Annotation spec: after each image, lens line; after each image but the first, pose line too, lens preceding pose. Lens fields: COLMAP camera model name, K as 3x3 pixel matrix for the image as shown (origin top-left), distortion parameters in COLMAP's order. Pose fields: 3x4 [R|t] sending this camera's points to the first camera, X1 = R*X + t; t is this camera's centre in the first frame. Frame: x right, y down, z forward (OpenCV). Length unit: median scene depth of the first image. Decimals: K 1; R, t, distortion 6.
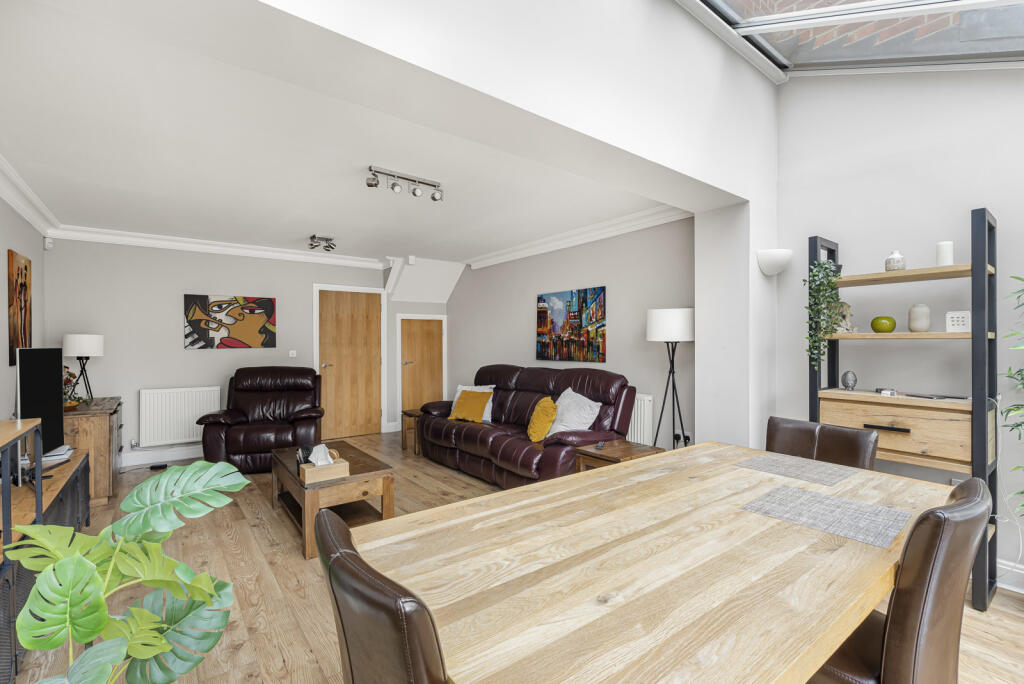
lens RADIAL K [[461.0, 0, 512.1], [0, 461.0, 347.5], [0, 0, 1]] dist [-0.000702, 0.000008]
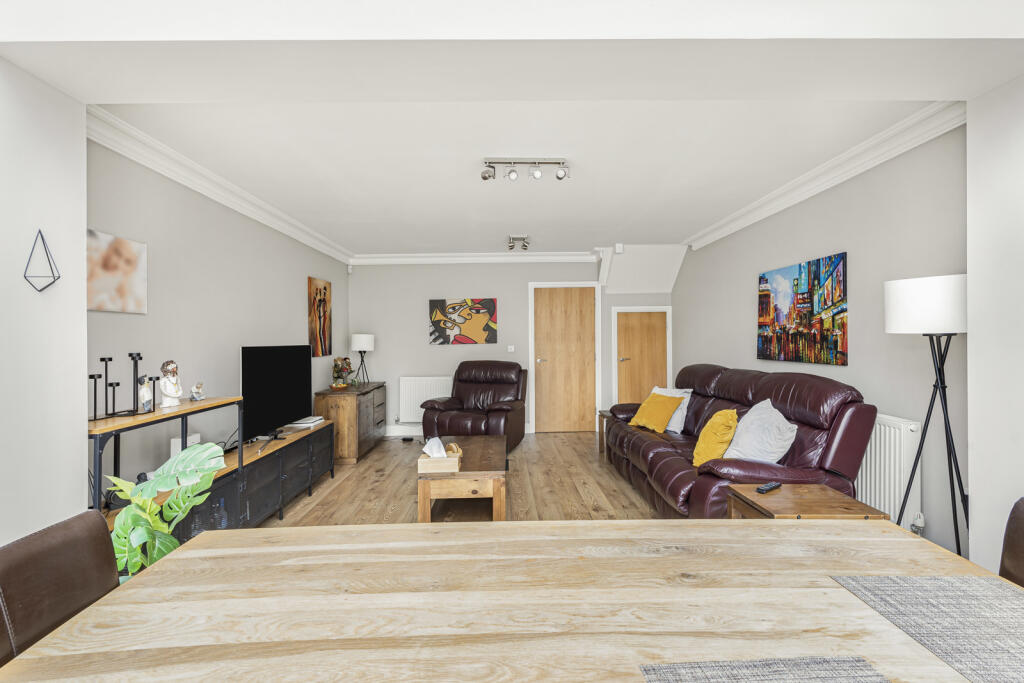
lens RADIAL K [[464.9, 0, 510.5], [0, 464.9, 345.9], [0, 0, 1]] dist [0.039397, 0.000333]
pose [[0.807677, 0.002240, -0.589621, 0.201478], [0.002798, 0.999967, 0.007631, -0.002850], [0.589618, -0.007813, 0.807644, 0.144798]]
